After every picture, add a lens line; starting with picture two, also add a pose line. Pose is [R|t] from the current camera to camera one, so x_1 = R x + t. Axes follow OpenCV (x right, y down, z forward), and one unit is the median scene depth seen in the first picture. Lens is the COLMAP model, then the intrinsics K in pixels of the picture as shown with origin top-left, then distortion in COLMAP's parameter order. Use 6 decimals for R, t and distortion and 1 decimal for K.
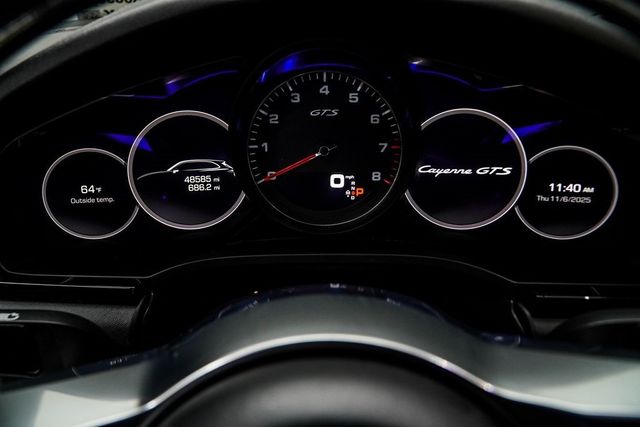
lens RADIAL K [[548.3, 0, 318.9], [0, 548.3, 213.3], [0, 0, 1]] dist [0.018459, -0.007212]
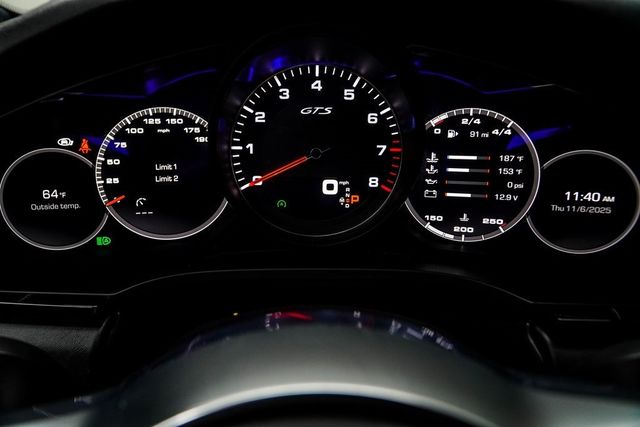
lens RADIAL K [[548.3, 0, 317.3], [0, 548.3, 208.8], [0, 0, 1]] dist [0.018459, -0.007212]
pose [[0.999826, 0.007837, 0.016909, -0.002461], [-0.007354, 0.999568, -0.028473, 0.002608], [-0.017125, 0.028344, 0.999452, 0.106396]]
